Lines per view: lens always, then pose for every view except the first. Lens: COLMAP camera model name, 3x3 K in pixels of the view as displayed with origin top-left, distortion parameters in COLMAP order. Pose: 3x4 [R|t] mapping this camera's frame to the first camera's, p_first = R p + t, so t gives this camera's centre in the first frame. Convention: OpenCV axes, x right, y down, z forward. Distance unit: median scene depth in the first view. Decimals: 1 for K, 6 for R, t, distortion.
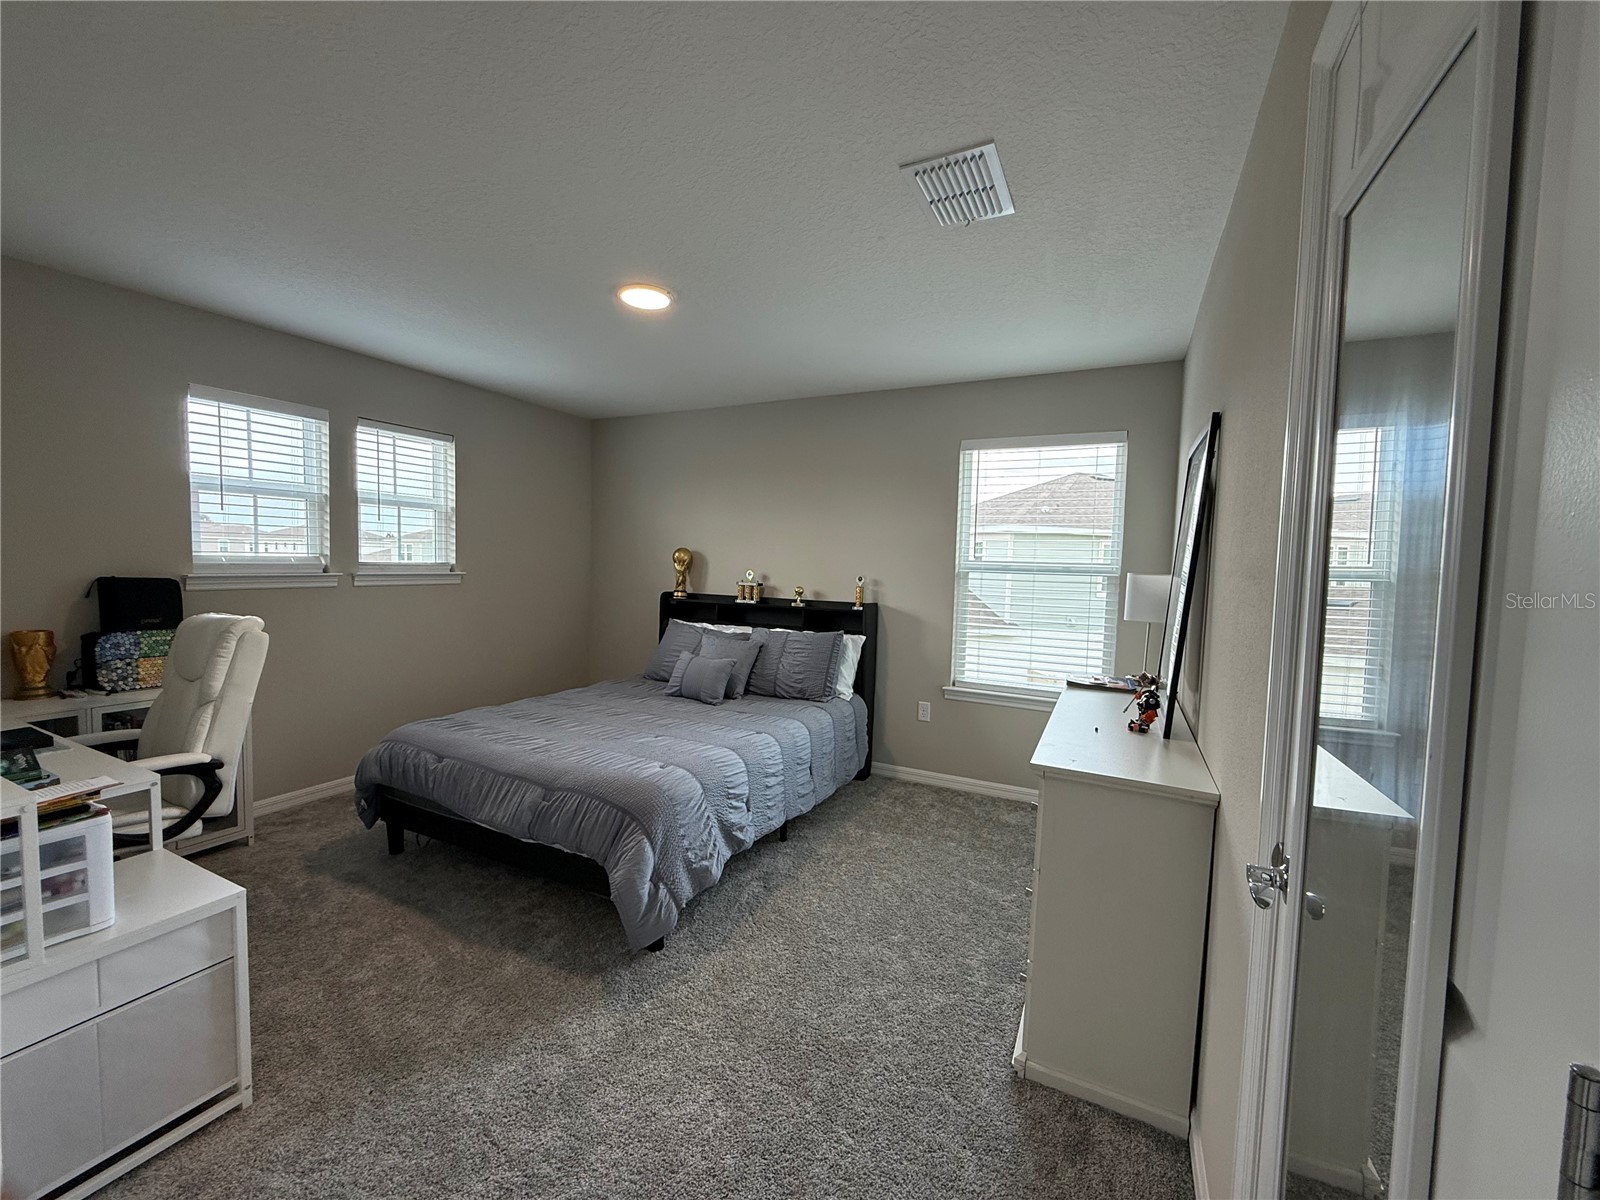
lens RADIAL K [[640.2, 0, 798.6], [0, 640.2, 599.4], [0, 0, 1]] dist [-0.002631, 0.000946]
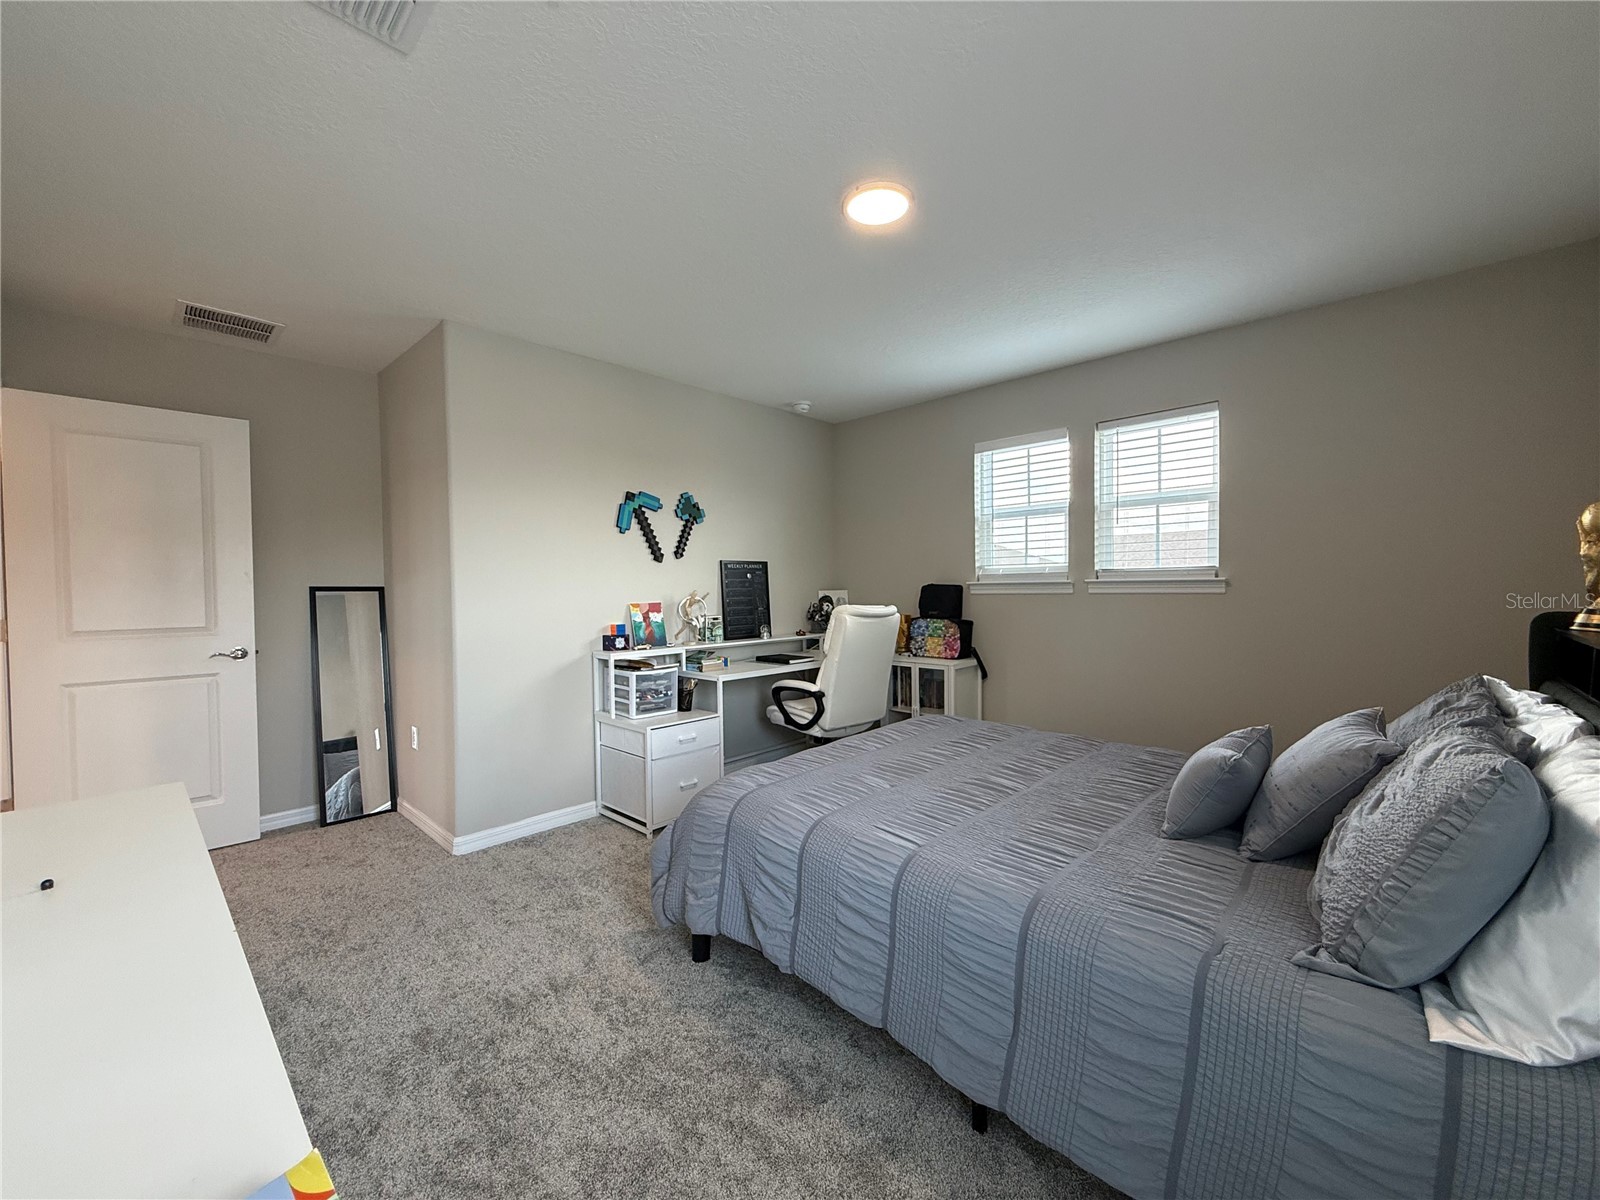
lens RADIAL K [[640.2, 0, 800.1], [0, 640.2, 605.1], [0, 0, 1]] dist [-0.002631, 0.000946]
pose [[-0.291838, 0.002747, -0.956464, 0.514813], [-0.054694, 0.998312, 0.019555, 0.004346], [0.954903, 0.058019, -0.291195, 1.141267]]
